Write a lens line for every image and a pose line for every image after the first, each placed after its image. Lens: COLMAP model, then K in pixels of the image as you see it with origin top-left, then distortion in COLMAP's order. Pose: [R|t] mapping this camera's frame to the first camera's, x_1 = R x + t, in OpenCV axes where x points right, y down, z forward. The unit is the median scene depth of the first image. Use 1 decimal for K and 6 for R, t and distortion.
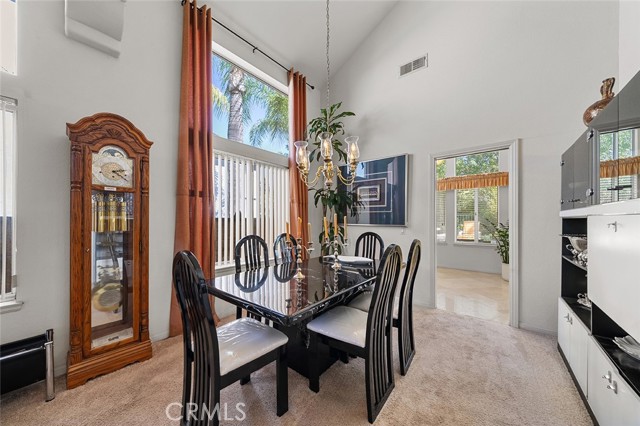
lens RADIAL K [[223.4, 0, 320.0], [0, 223.4, 213.0], [0, 0, 1]] dist [-0.000774, -0.000068]
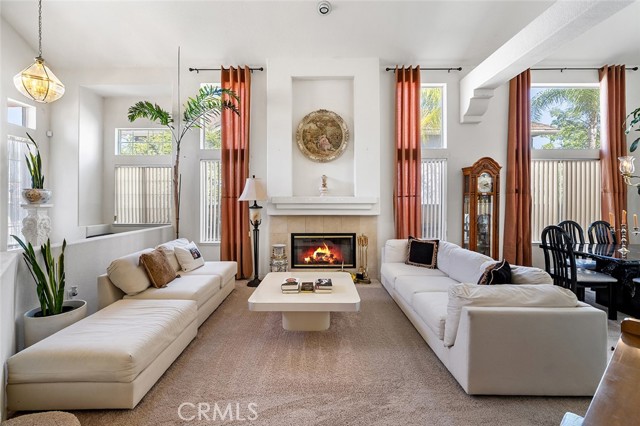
lens RADIAL K [[267.5, 0, 317.5], [0, 267.5, 198.5], [0, 0, 1]] dist [0.000086, 0.000219]
pose [[0.628758, 0.004463, -0.777588, 0.008085], [0.021629, 0.999496, 0.023226, -0.112195], [0.777300, -0.031422, 0.628345, -1.268432]]
